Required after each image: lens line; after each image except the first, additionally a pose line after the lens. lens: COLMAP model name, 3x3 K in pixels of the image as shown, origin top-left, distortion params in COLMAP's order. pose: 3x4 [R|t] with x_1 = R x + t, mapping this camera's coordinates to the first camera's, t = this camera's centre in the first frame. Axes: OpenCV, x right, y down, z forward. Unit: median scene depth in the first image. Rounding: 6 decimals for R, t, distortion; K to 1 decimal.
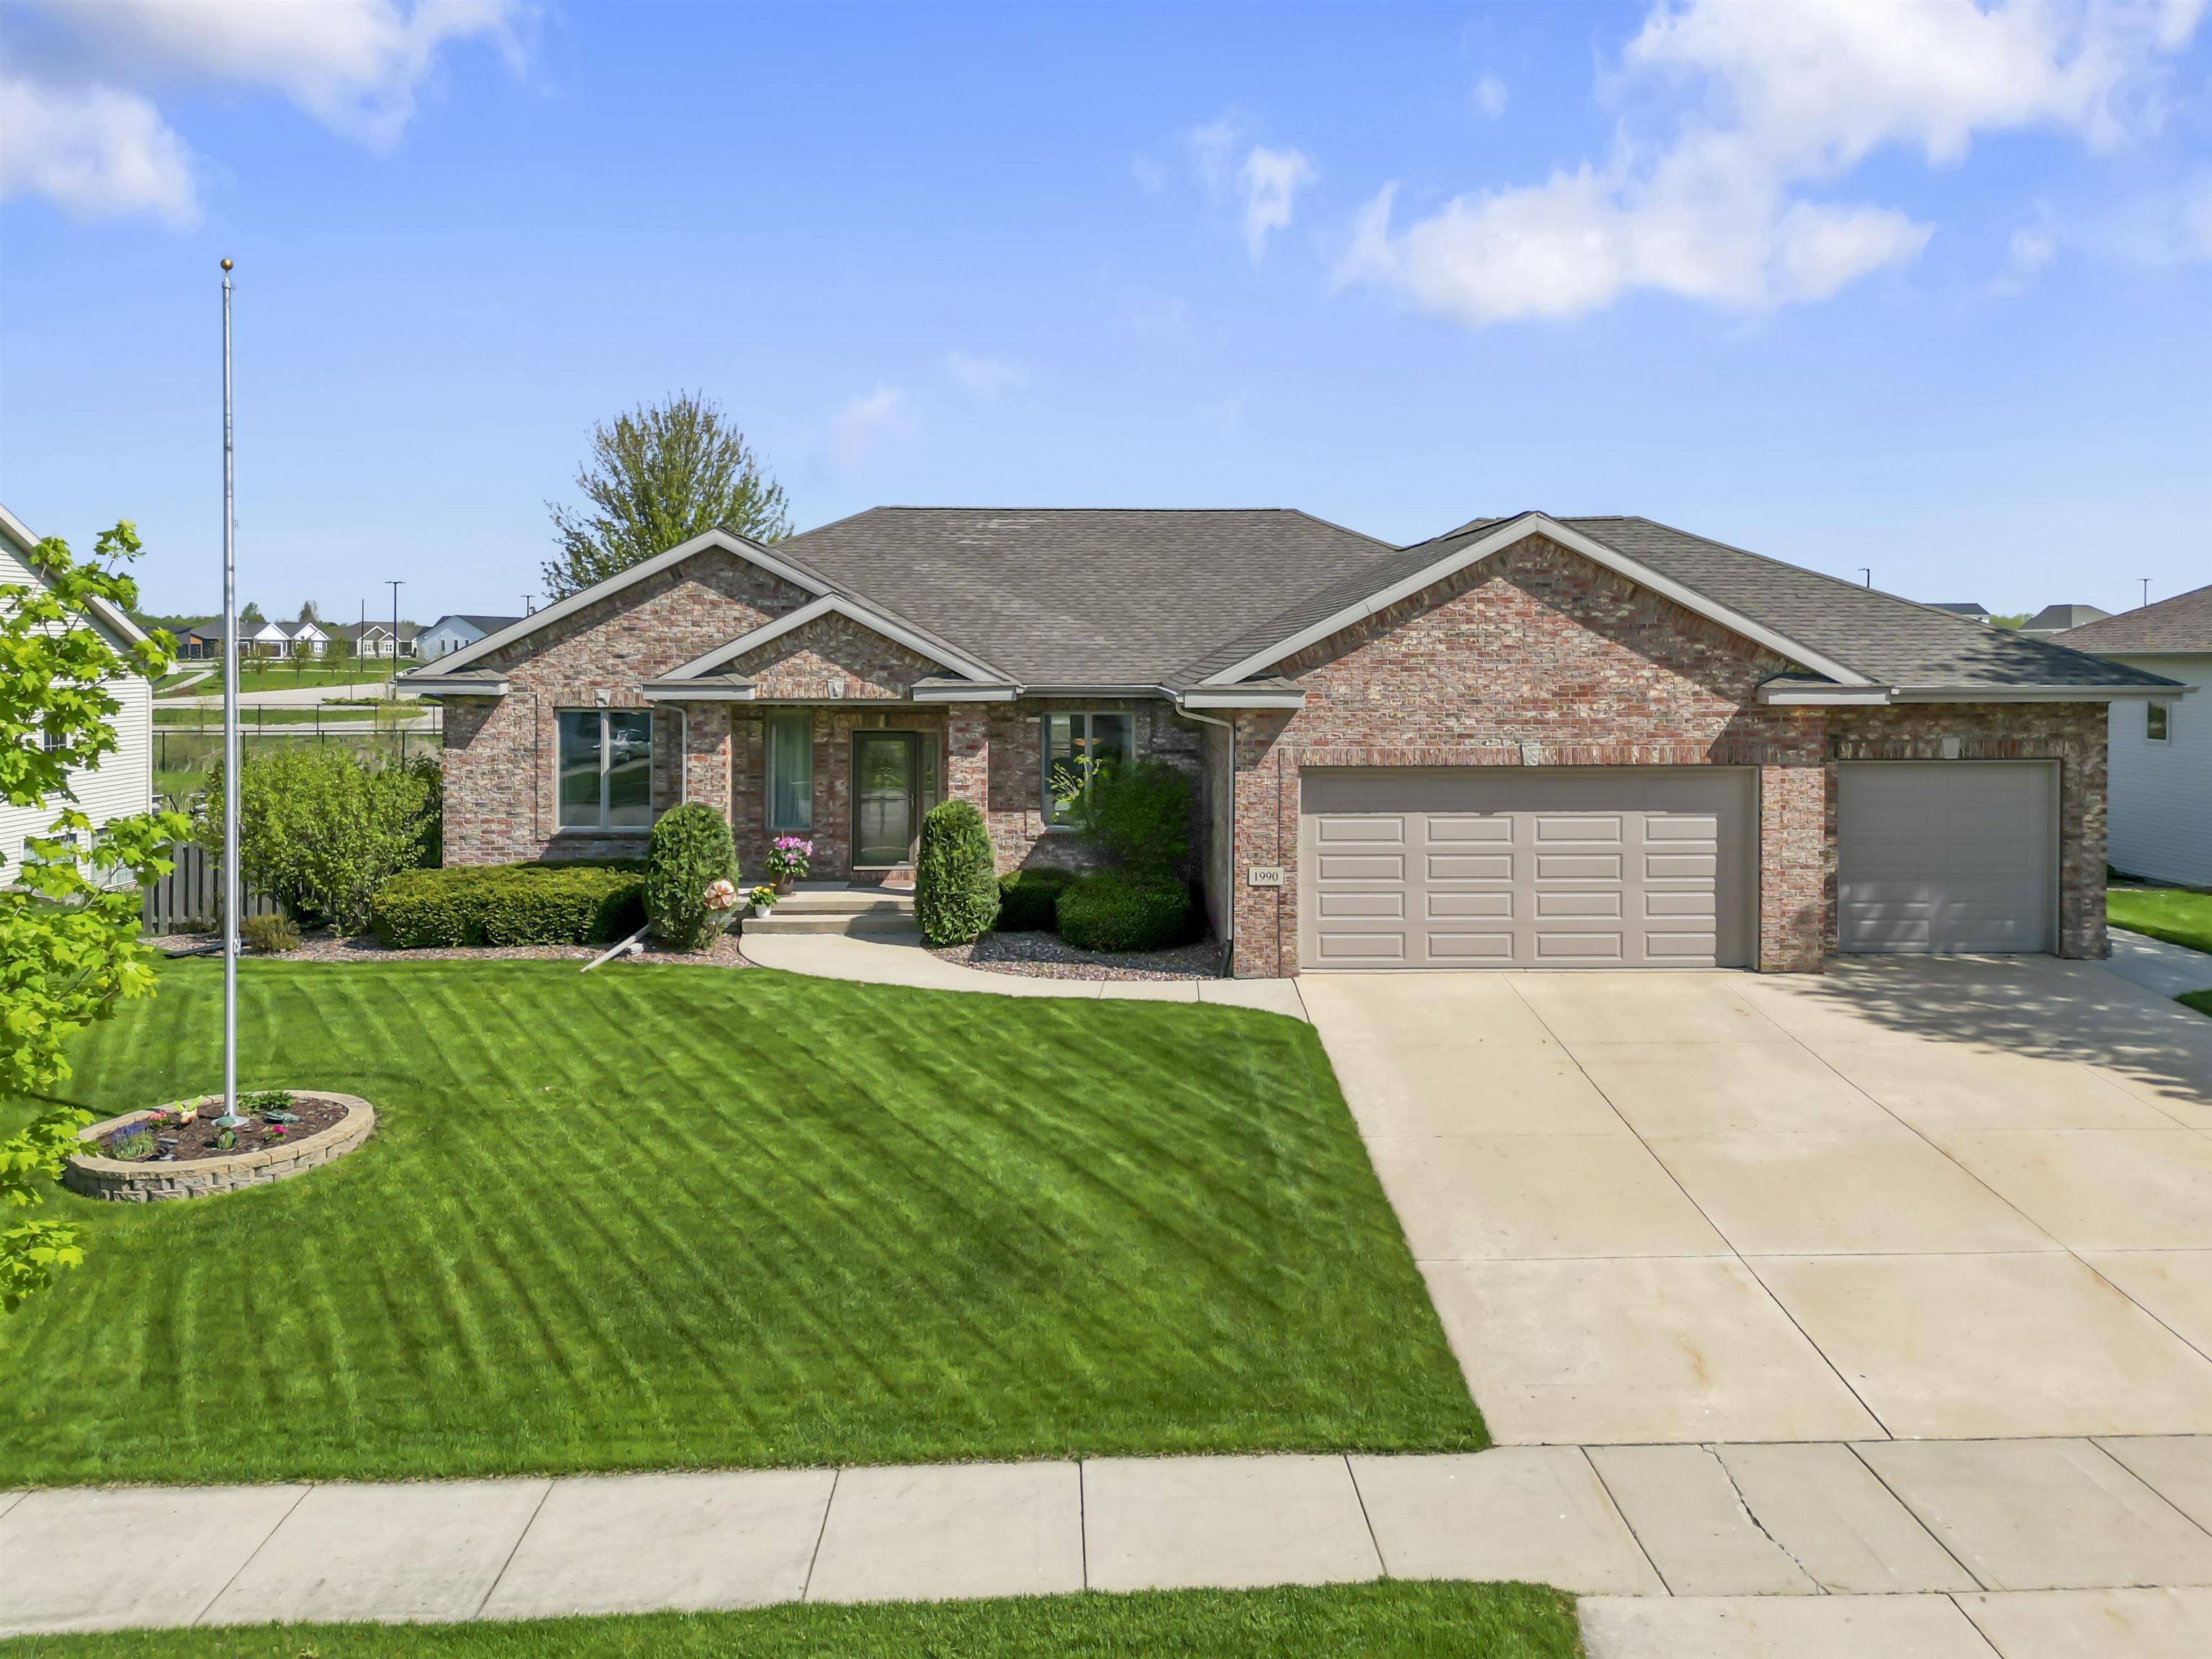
lens RADIAL K [[1553.4, 0, 1106.0], [0, 1553.4, 829.5], [0, 0, 1]] dist [0.073461, -0.063180]
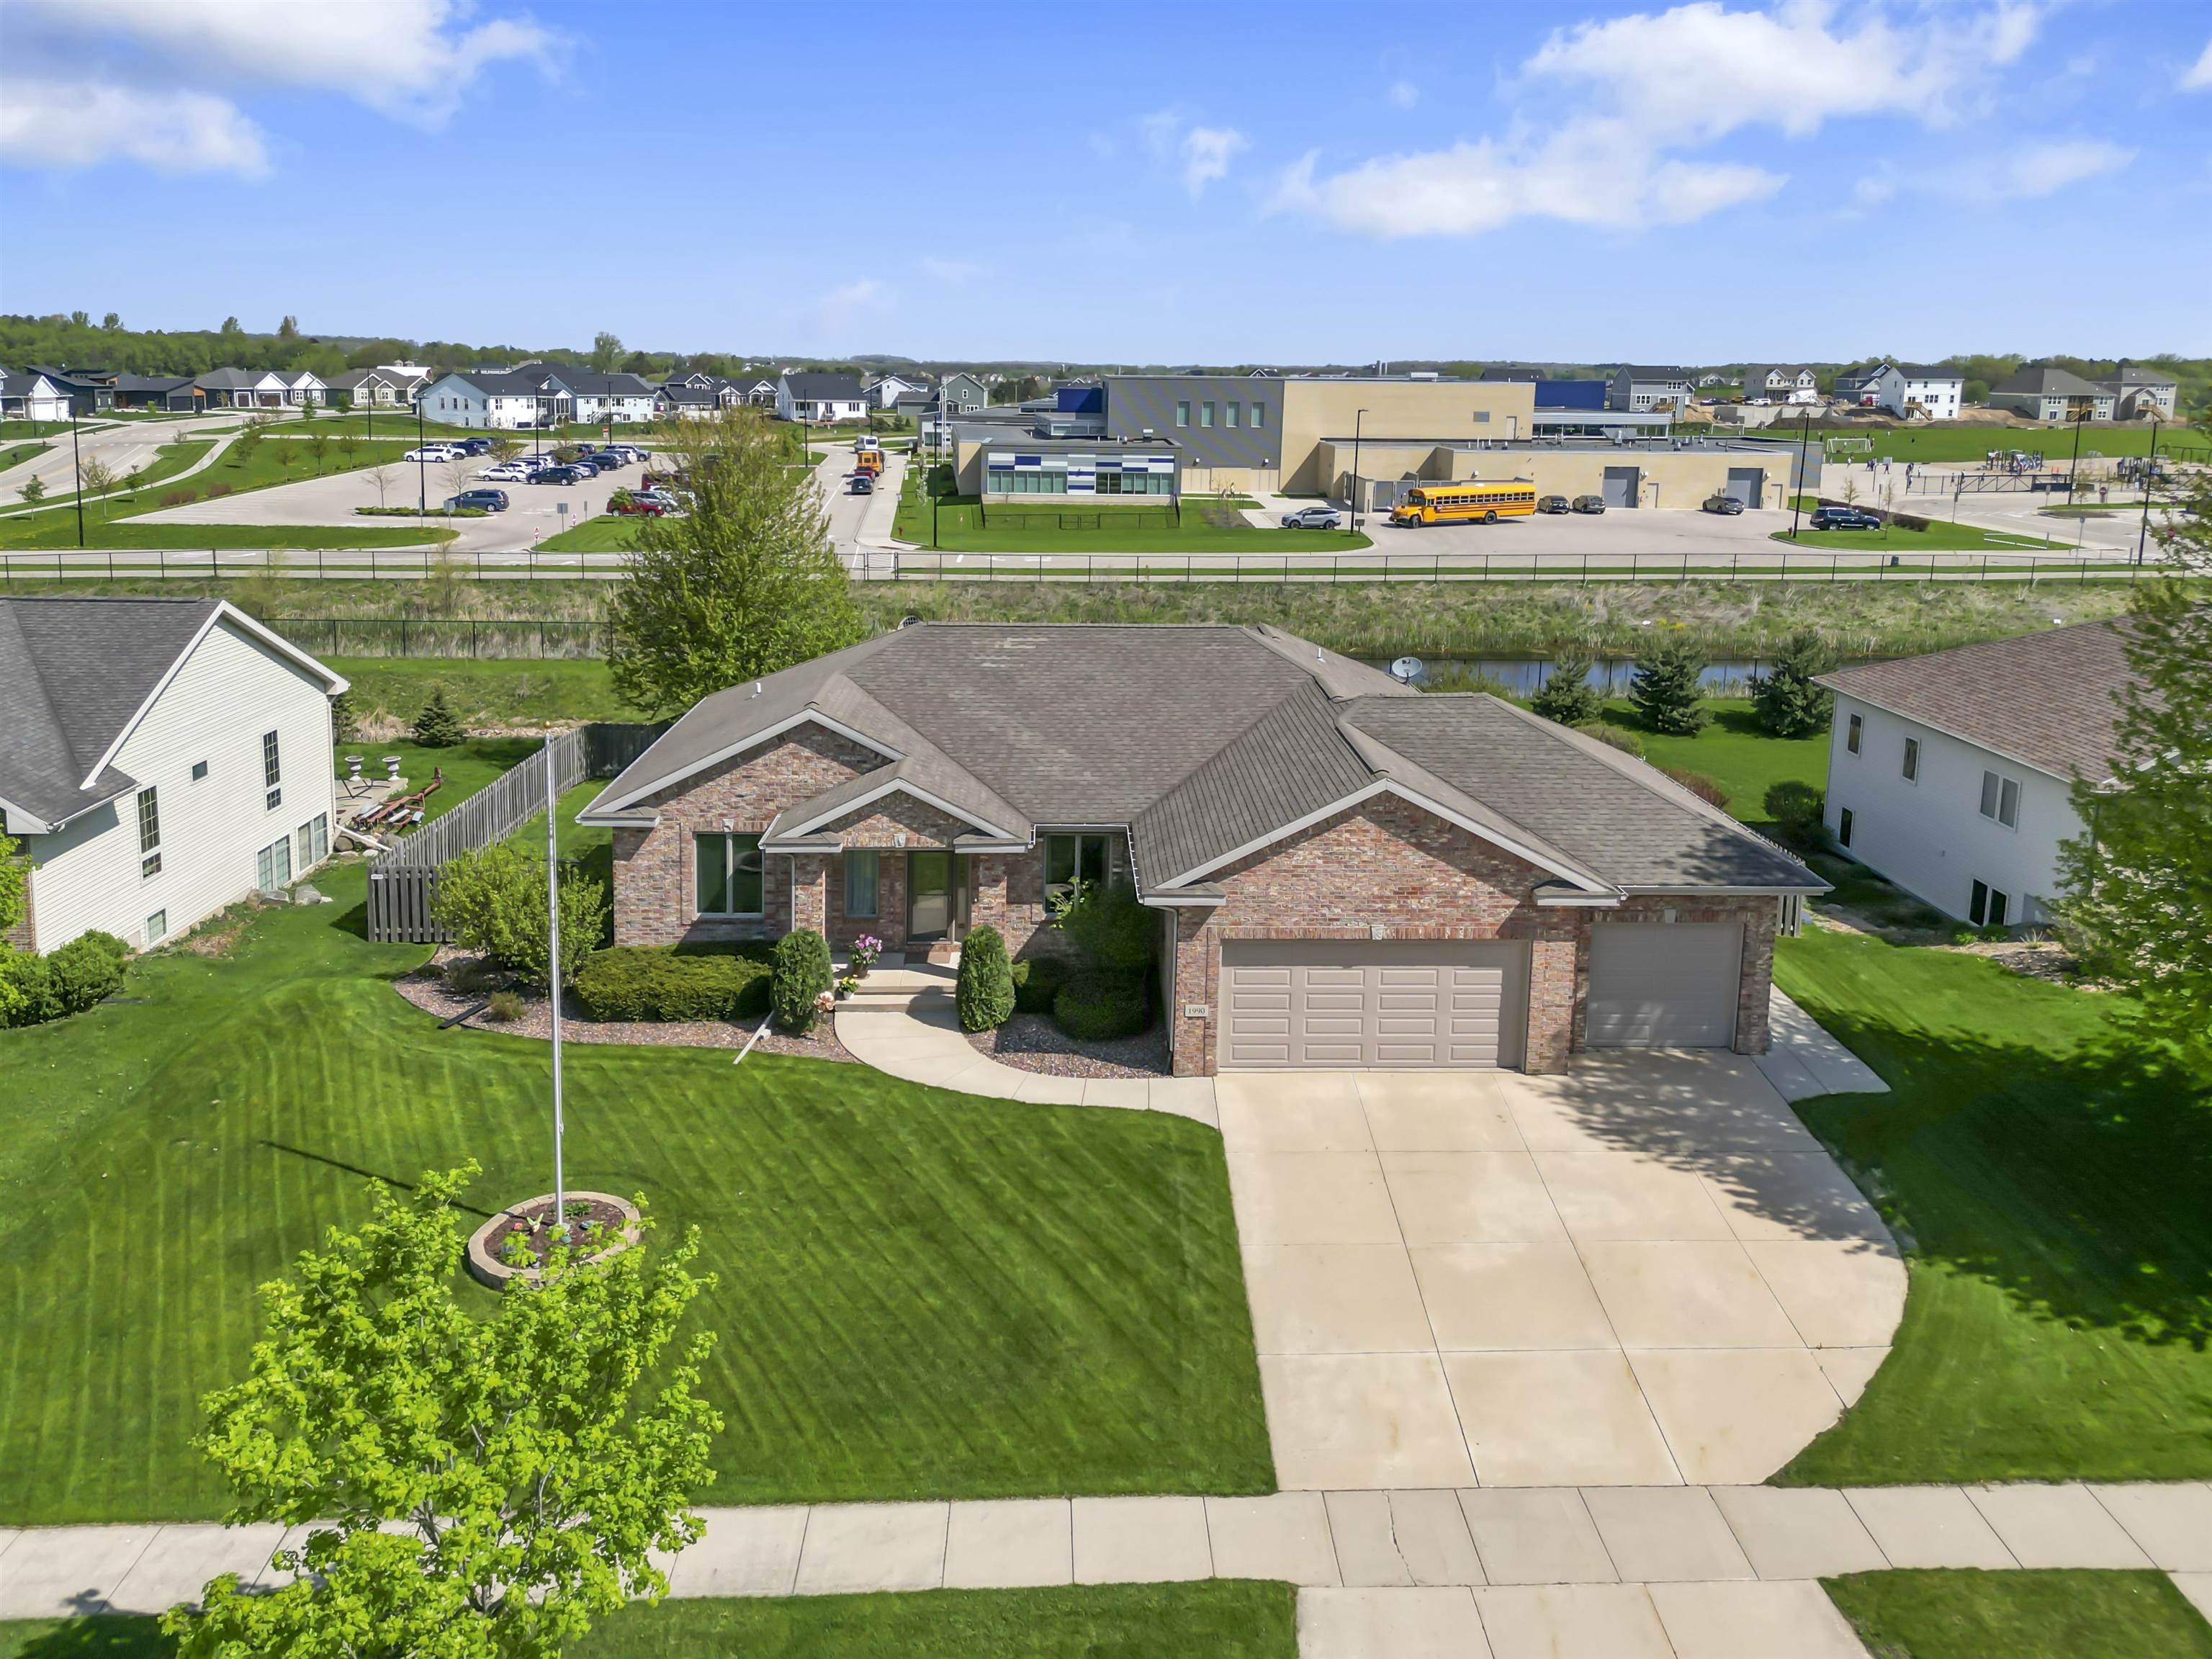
lens RADIAL K [[1546.4, 0, 1105.9], [0, 1546.4, 756.6], [0, 0, 1]] dist [0.089919, -0.106552]
pose [[0.999738, 0.018478, 0.013515, -0.009320], [-0.020212, 0.989664, 0.141977, -0.471429], [-0.010751, -0.142213, 0.989778, -0.485974]]
